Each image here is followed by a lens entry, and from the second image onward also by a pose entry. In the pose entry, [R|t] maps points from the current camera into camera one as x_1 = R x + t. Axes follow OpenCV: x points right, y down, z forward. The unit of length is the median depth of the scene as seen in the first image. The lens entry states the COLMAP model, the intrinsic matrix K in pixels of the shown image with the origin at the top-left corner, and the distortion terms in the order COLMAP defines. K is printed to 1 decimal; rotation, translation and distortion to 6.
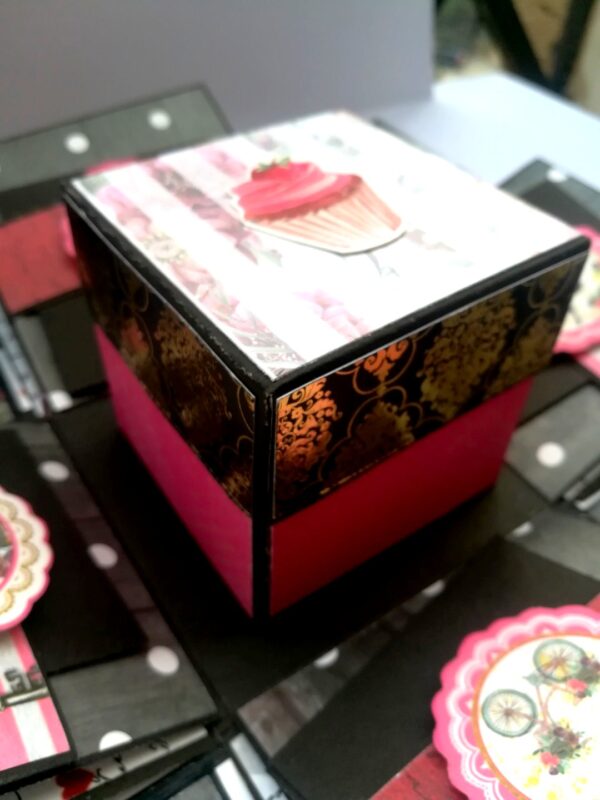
lens RADIAL K [[711.4, 0, 298.2], [0, 711.4, 378.1], [0, 0, 1]] dist [-0.144974, 0.146475]
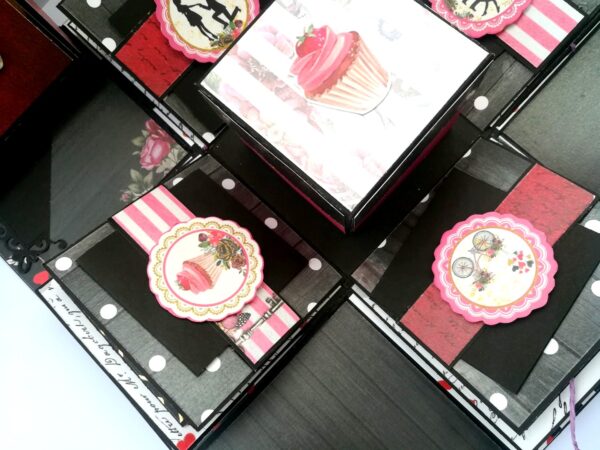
lens RADIAL K [[524.1, 0, 300.0], [0, 524.1, 225.0], [0, 0, 1]] dist [-0.020720, -0.005949]
pose [[0.965908, -0.227559, -0.123445, 0.003435], [0.253412, 0.733543, 0.630632, -0.902384], [-0.052953, -0.640415, 0.766201, -0.300926]]
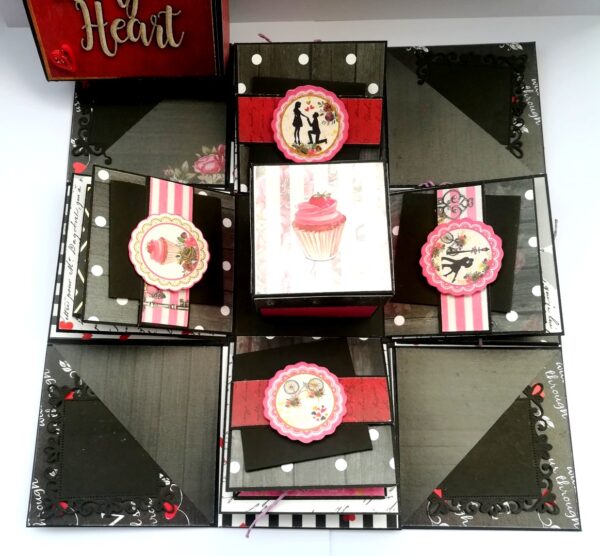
lens RADIAL K [[692.4, 0, 267.6], [0, 692.4, 268.2], [0, 0, 1]] dist [0.193669, -0.020088]
pose [[0.813255, 0.544582, -0.205054, 0.556504], [-0.335669, 0.726874, 0.599150, -1.861316], [0.475334, -0.418432, 0.773933, -1.407906]]
